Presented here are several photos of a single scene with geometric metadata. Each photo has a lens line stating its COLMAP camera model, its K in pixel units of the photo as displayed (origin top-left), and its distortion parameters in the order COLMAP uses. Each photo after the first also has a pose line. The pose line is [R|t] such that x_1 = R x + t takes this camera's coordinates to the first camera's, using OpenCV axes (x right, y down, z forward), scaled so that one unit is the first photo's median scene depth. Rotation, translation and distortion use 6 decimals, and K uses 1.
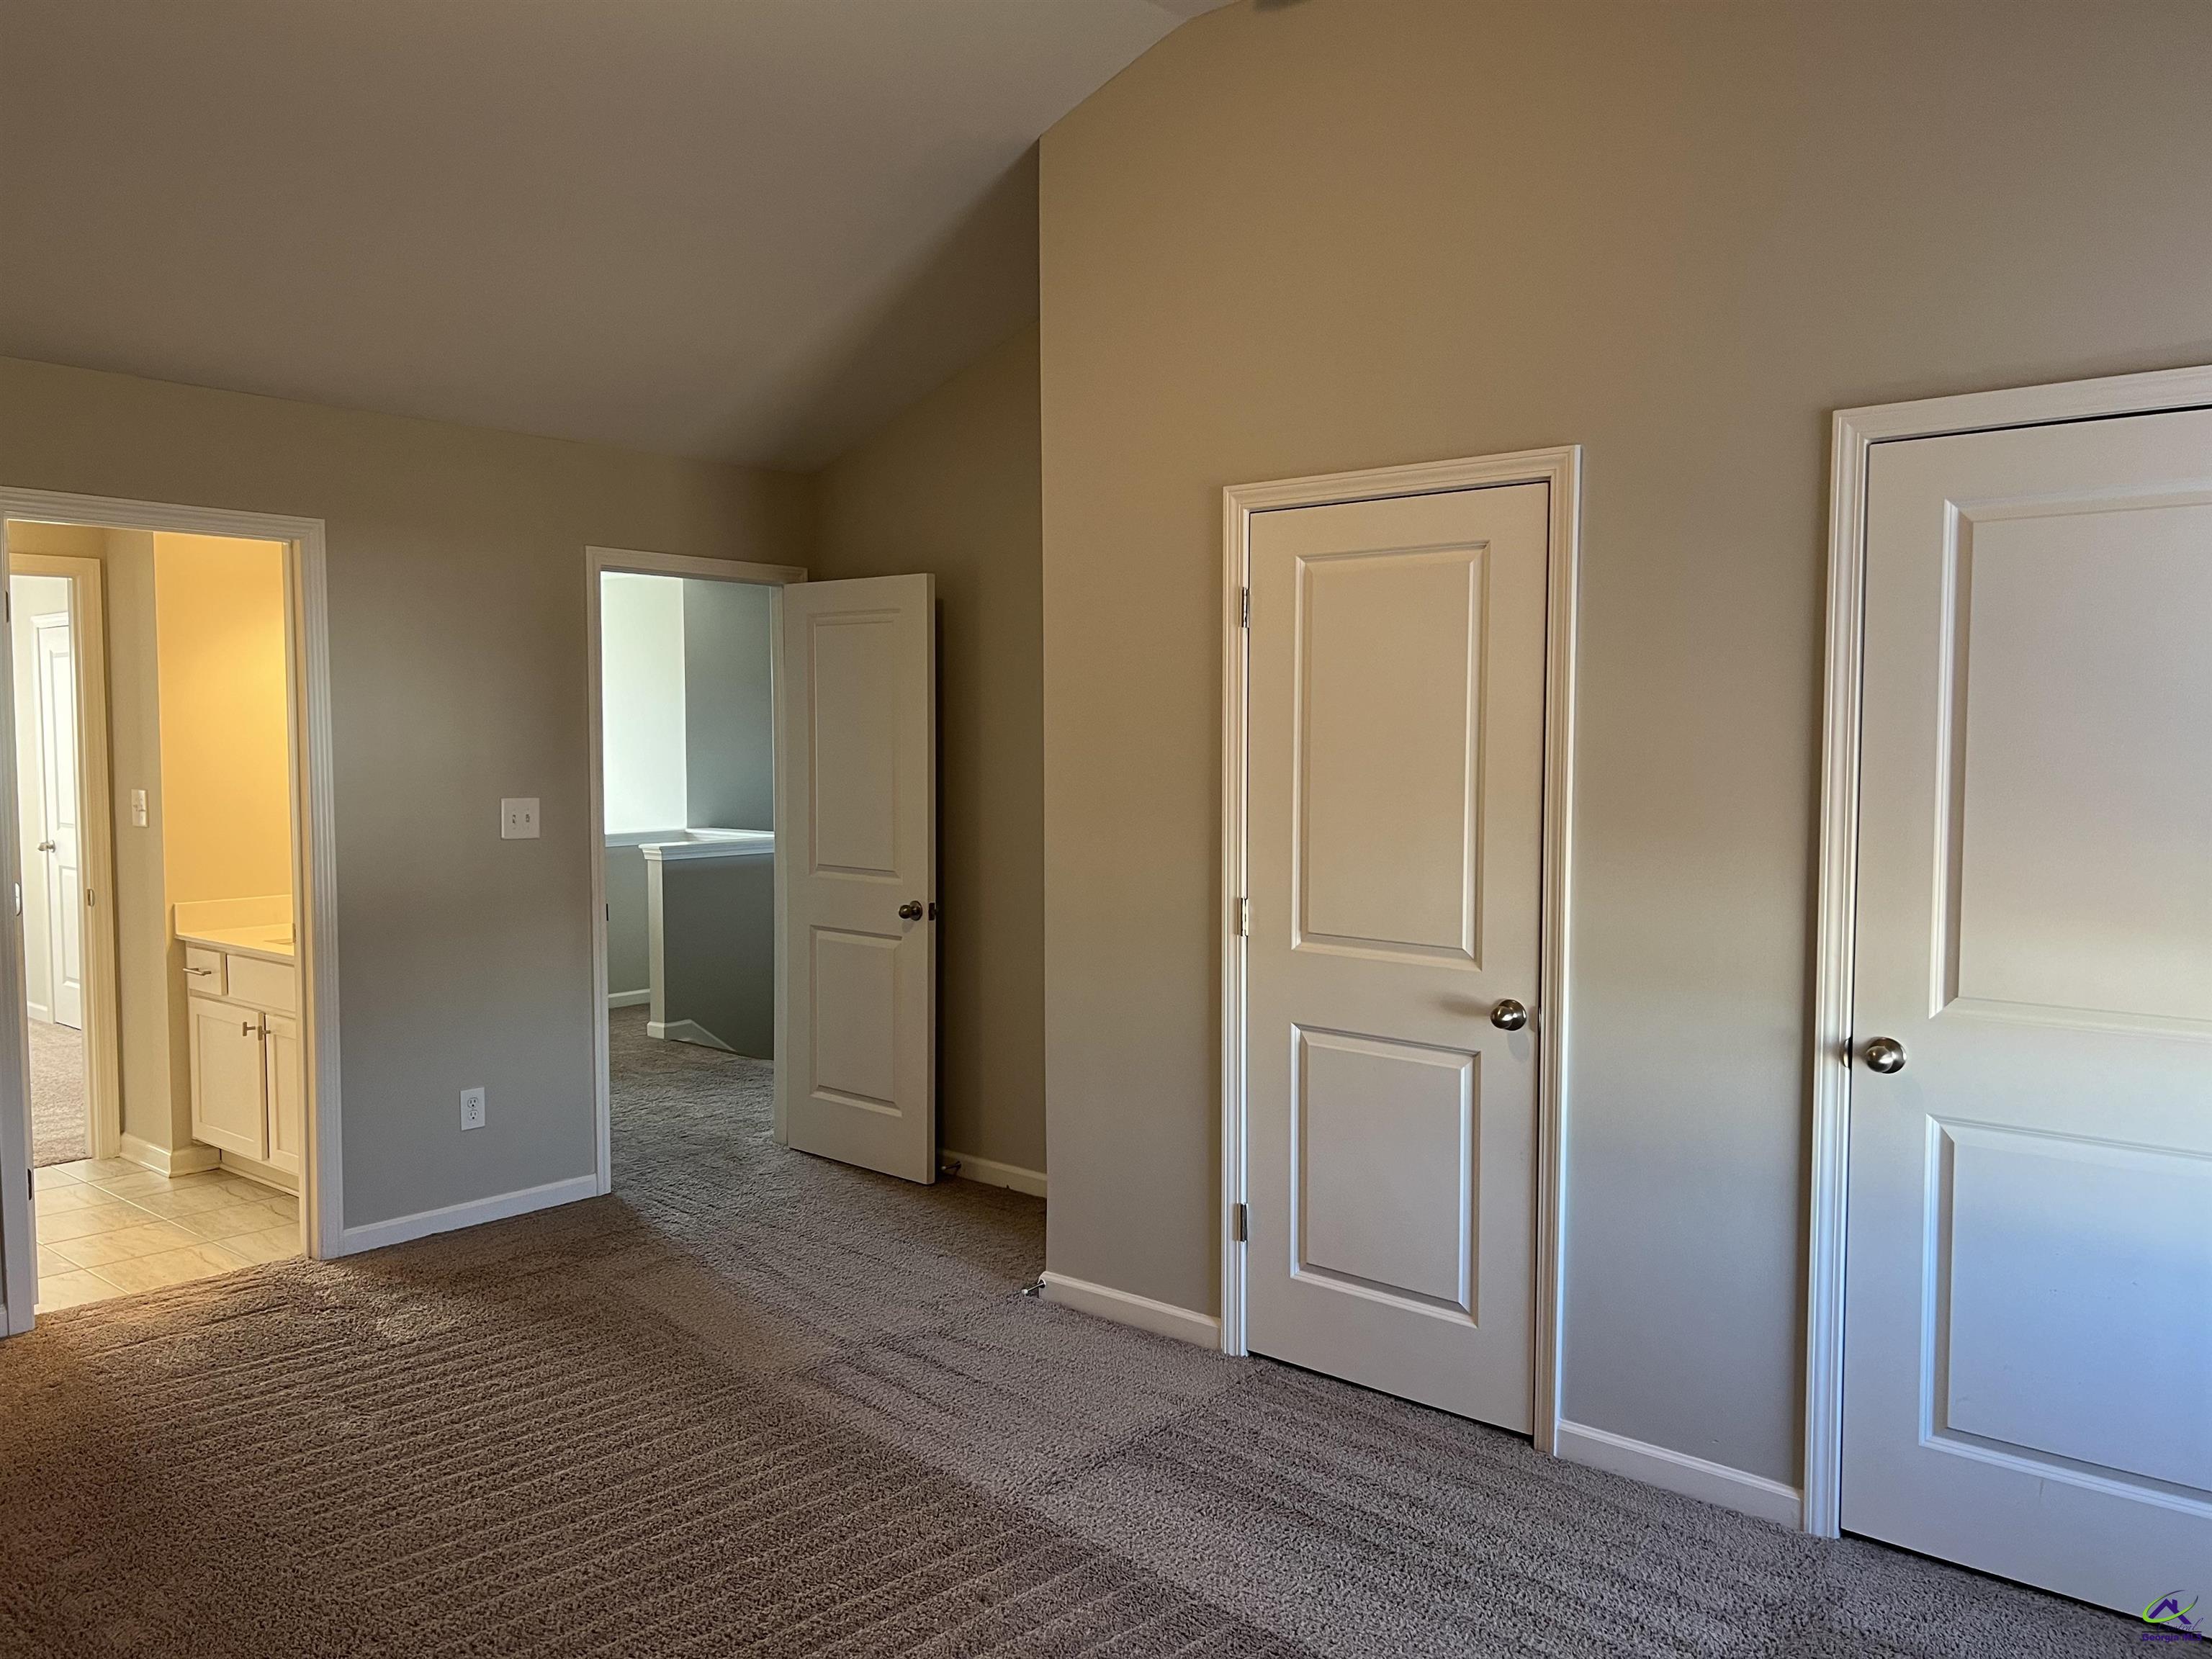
lens RADIAL K [[1678.9, 0, 1094.7], [0, 1678.9, 824.9], [0, 0, 1]] dist [0.050429, -0.040933]
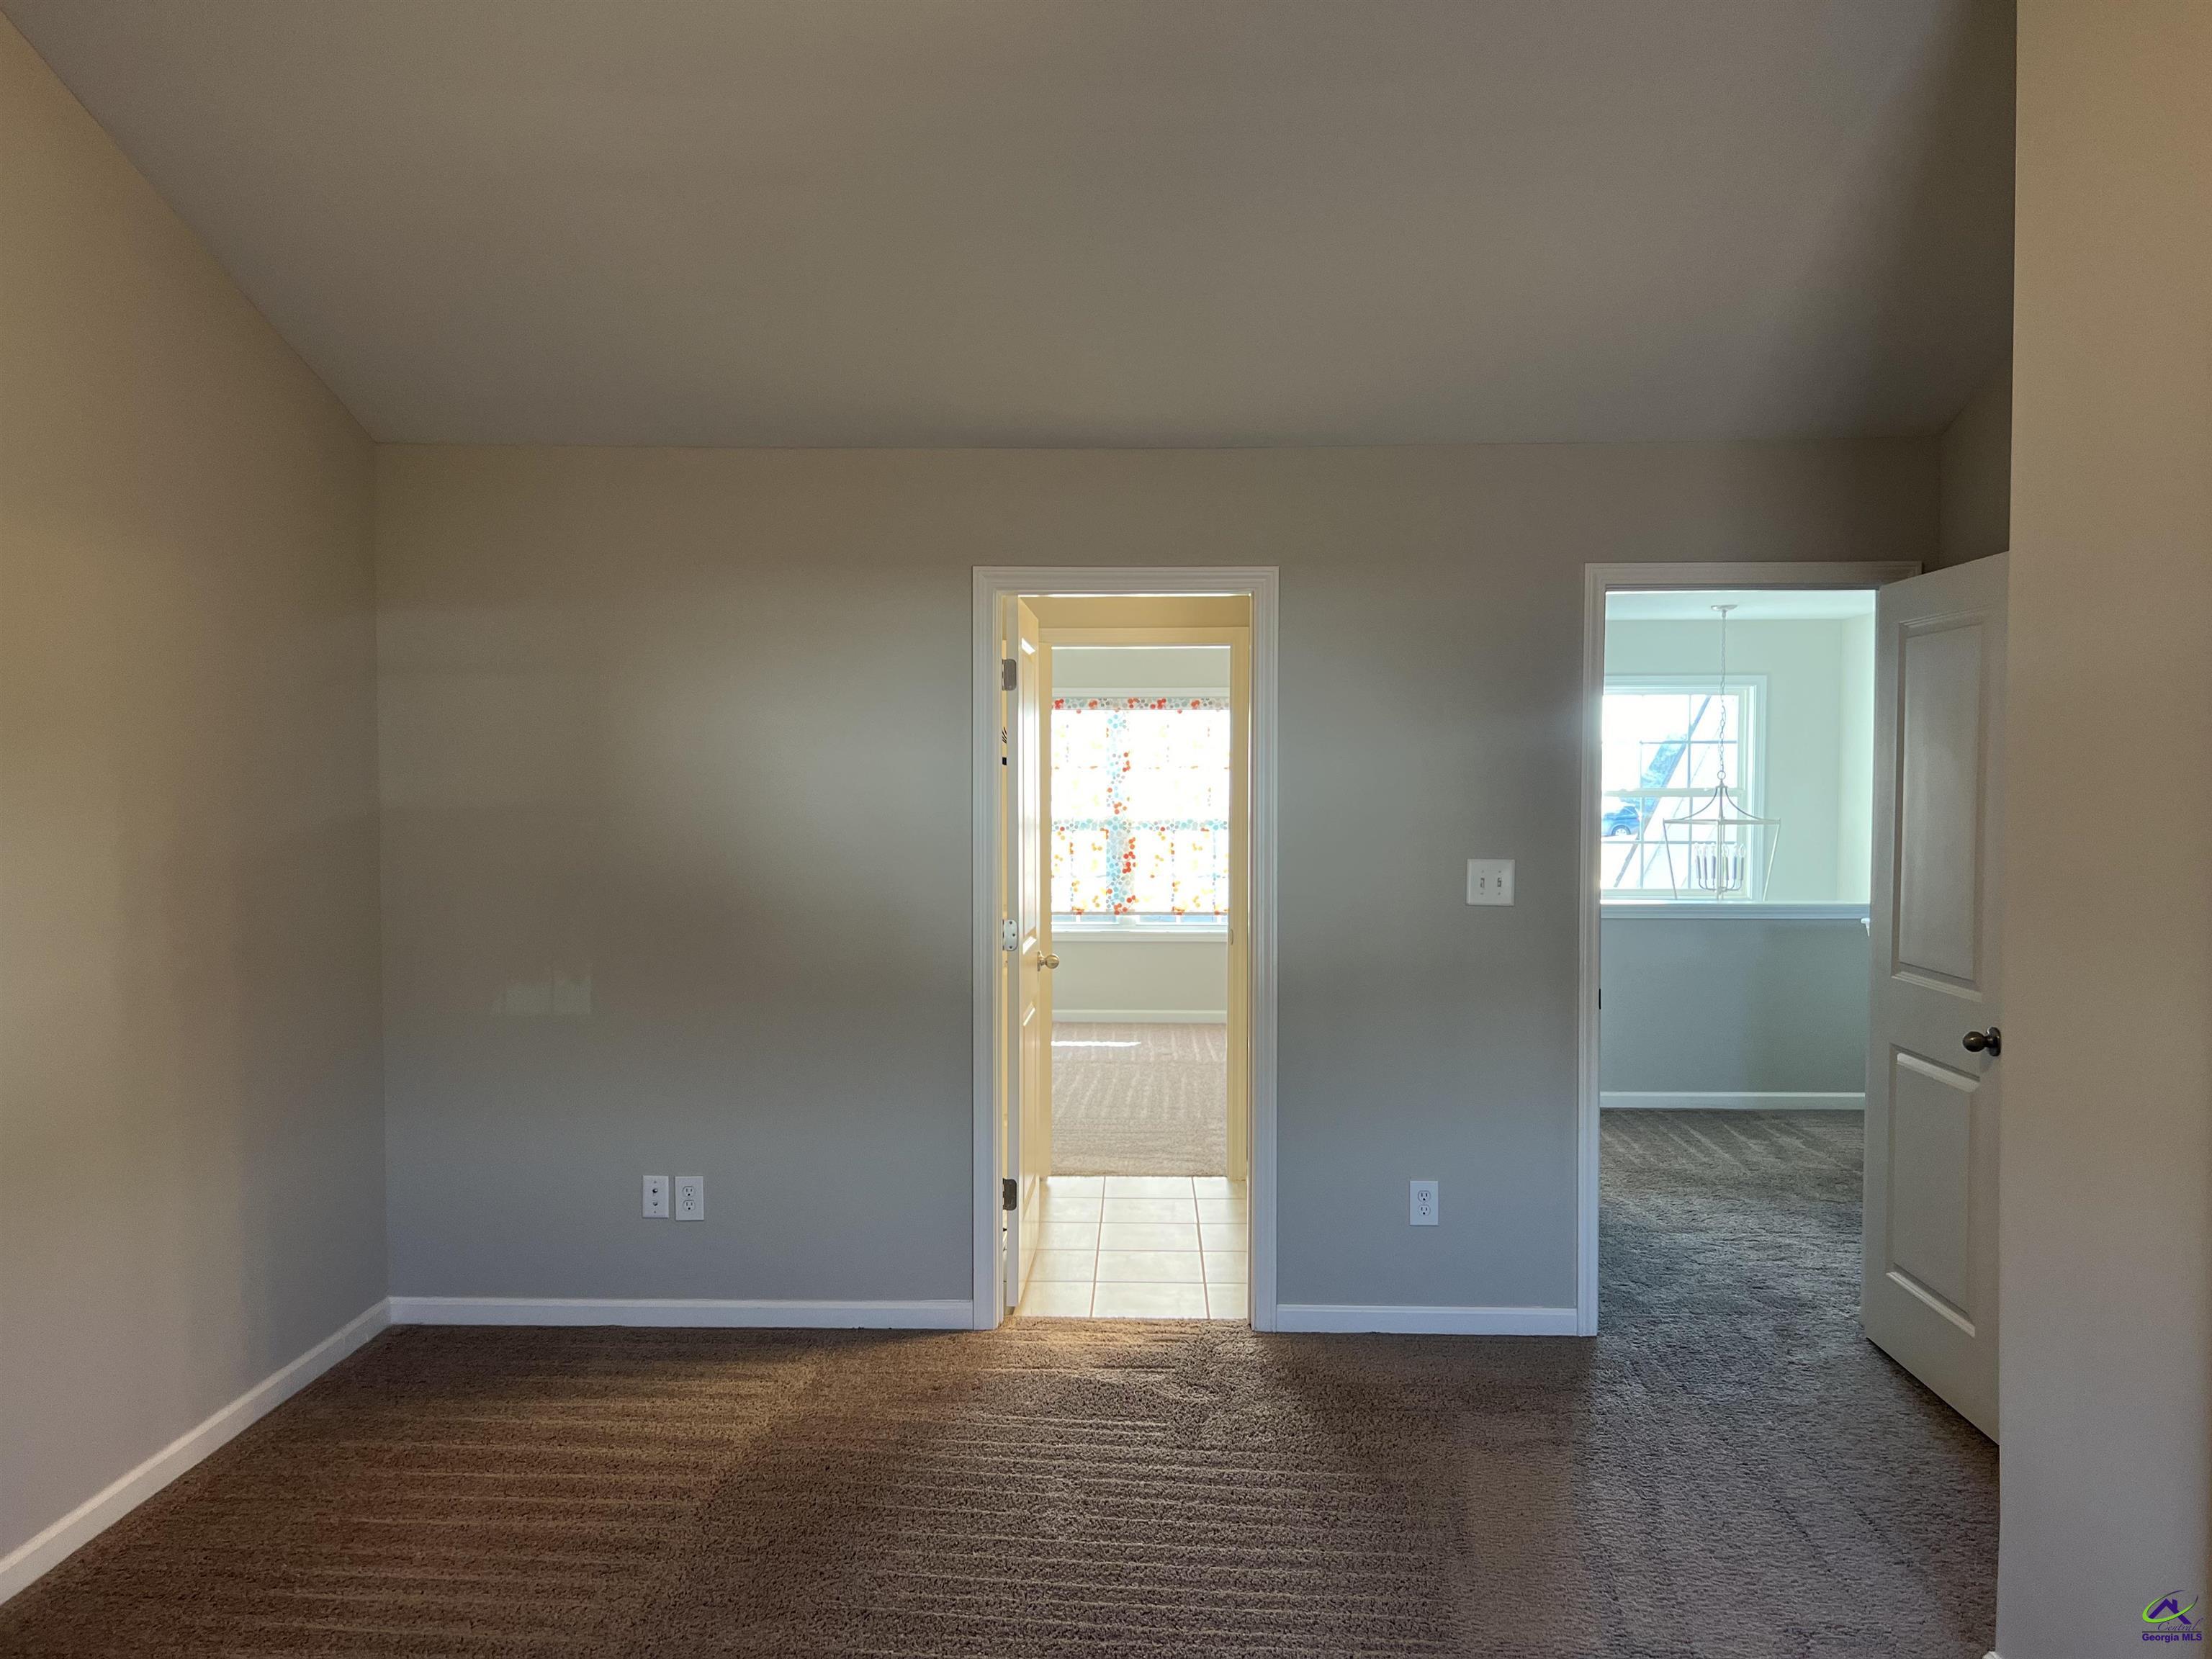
lens RADIAL K [[1678.9, 0, 1103.1], [0, 1678.9, 833.7], [0, 0, 1]] dist [0.050429, -0.040933]
pose [[0.633319, 0.024473, -0.773504, 0.212104], [-0.038524, 0.999258, 0.000073, -0.021816], [0.772931, 0.029752, 0.633792, 0.293359]]
